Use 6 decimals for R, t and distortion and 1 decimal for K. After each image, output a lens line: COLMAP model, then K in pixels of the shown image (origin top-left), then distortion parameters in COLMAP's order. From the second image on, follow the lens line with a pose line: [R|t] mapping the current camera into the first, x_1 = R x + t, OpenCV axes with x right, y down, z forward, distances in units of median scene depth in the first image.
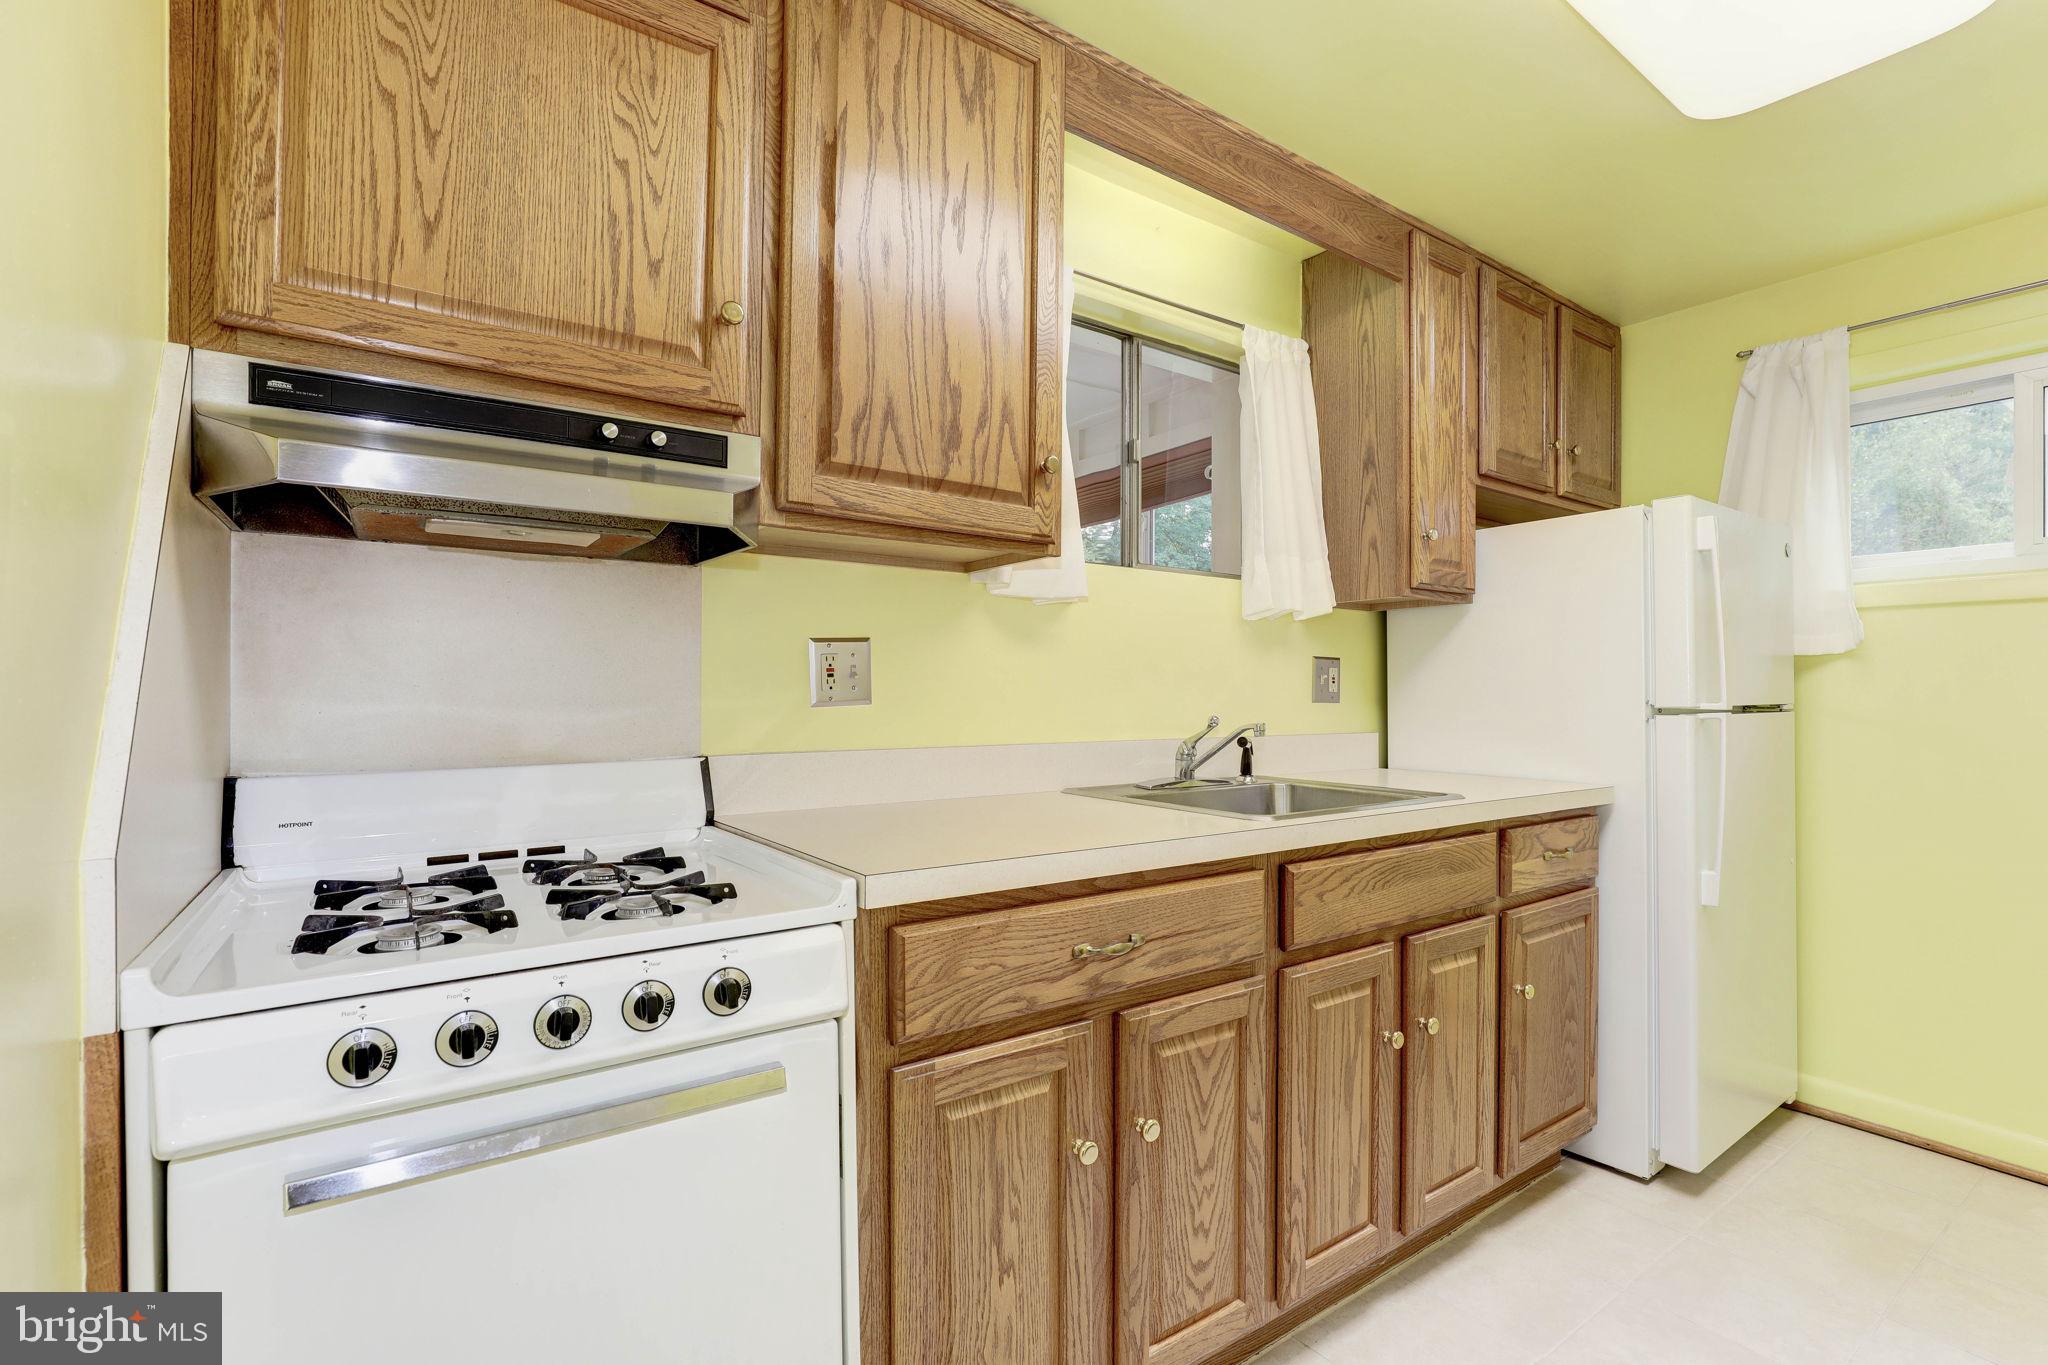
lens RADIAL K [[929.0, 0, 1019.2], [0, 929.0, 690.2], [0, 0, 1]] dist [-0.022928, 0.008086]
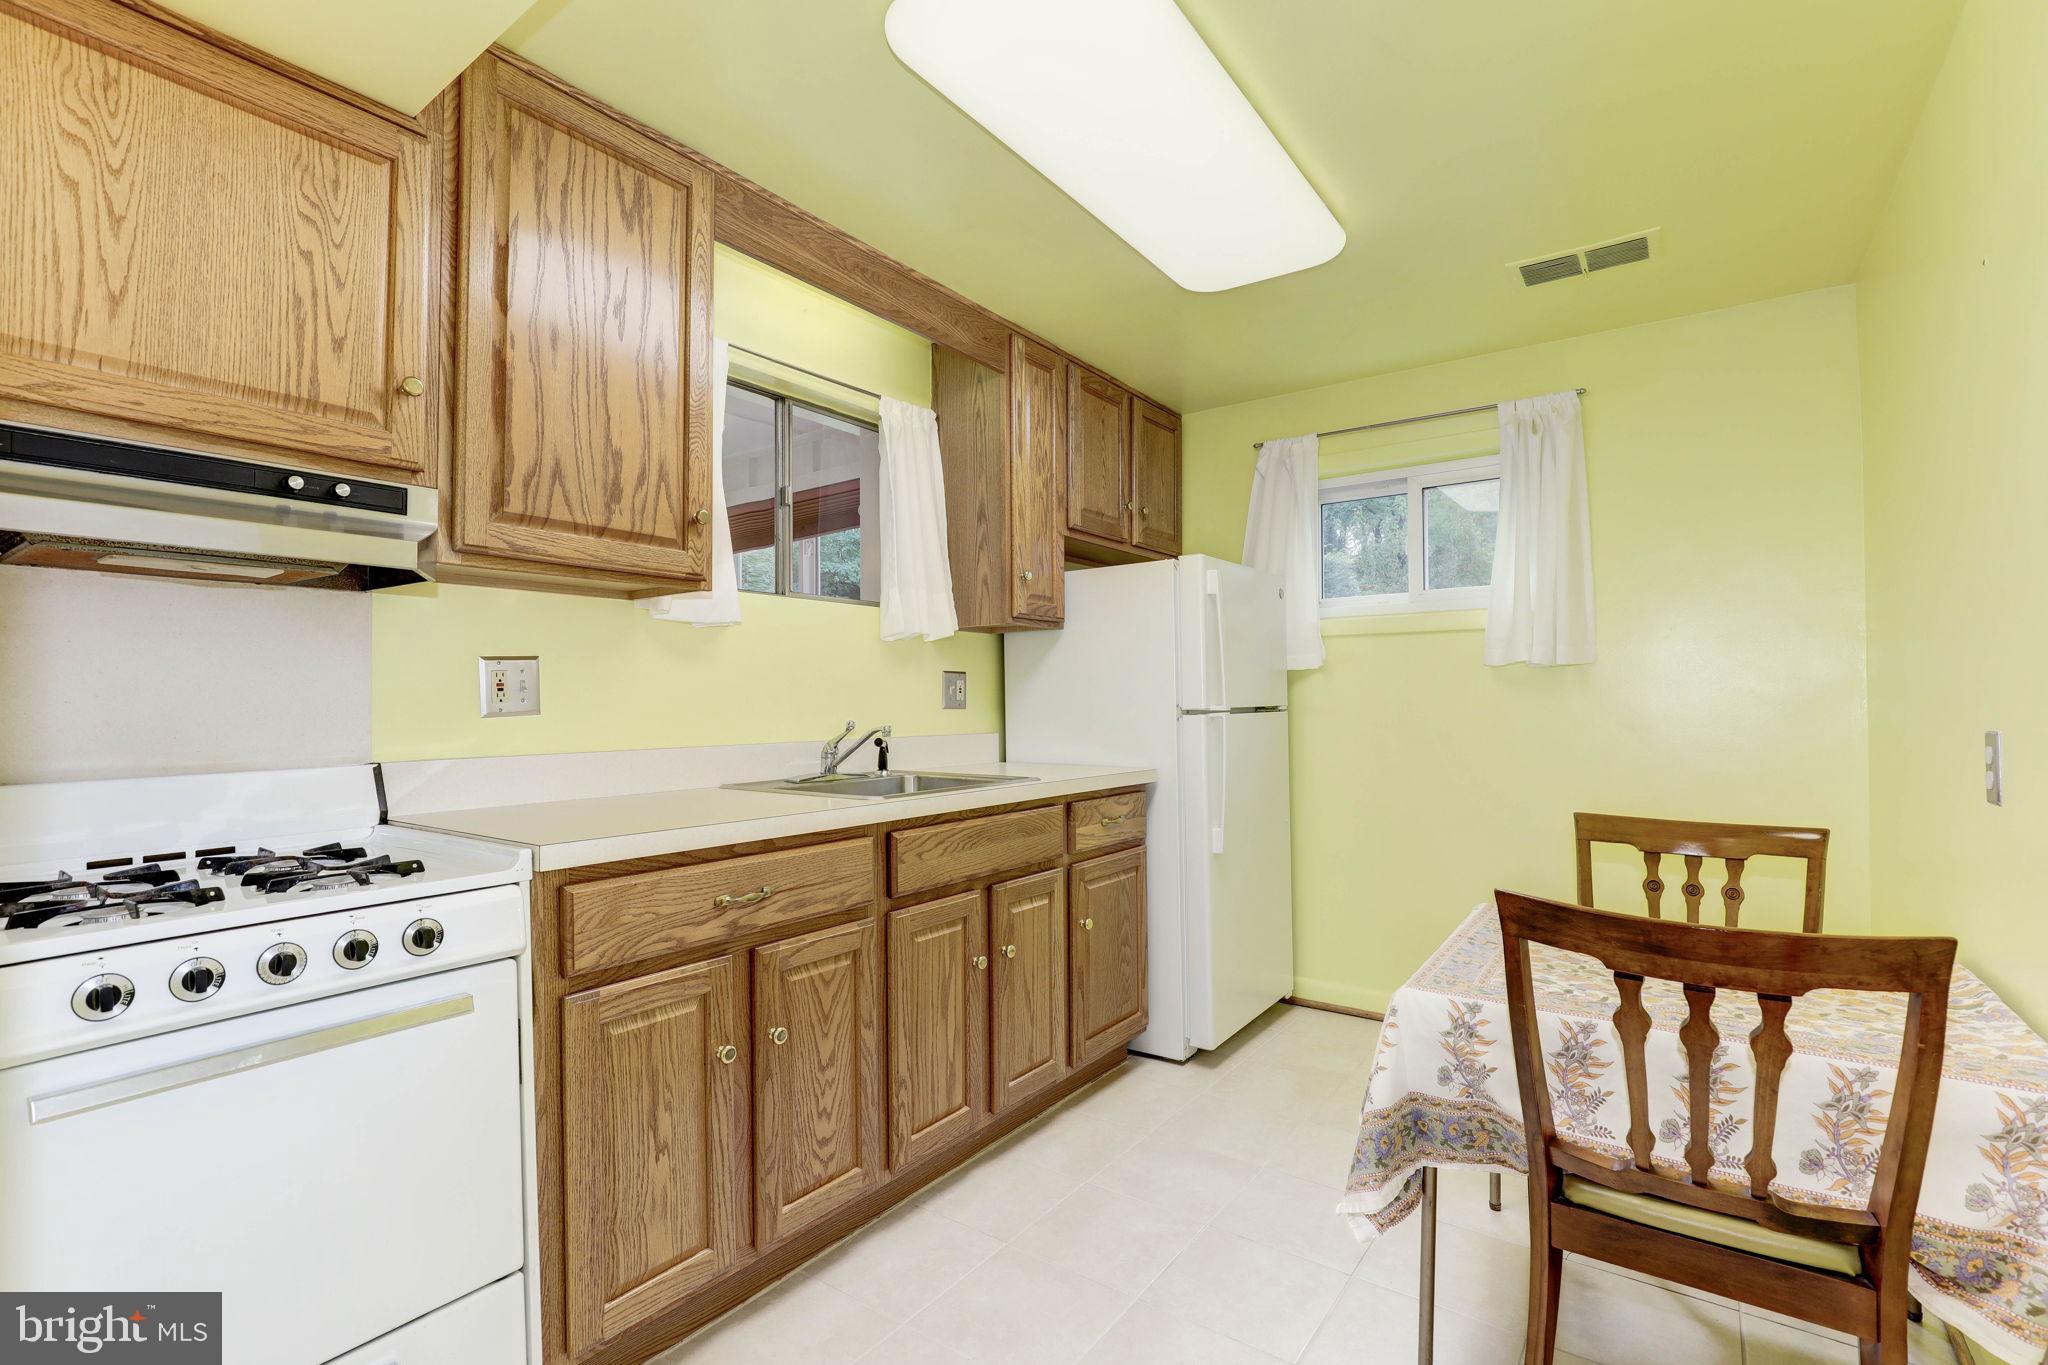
lens RADIAL K [[929.0, 0, 1019.2], [0, 929.0, 690.2], [0, 0, 1]] dist [-0.022928, 0.008086]
pose [[0.946877, -0.006076, 0.321539, 0.040415], [0.009416, 0.999917, -0.008834, 0.000785], [-0.321458, 0.011392, 0.946855, -0.322739]]
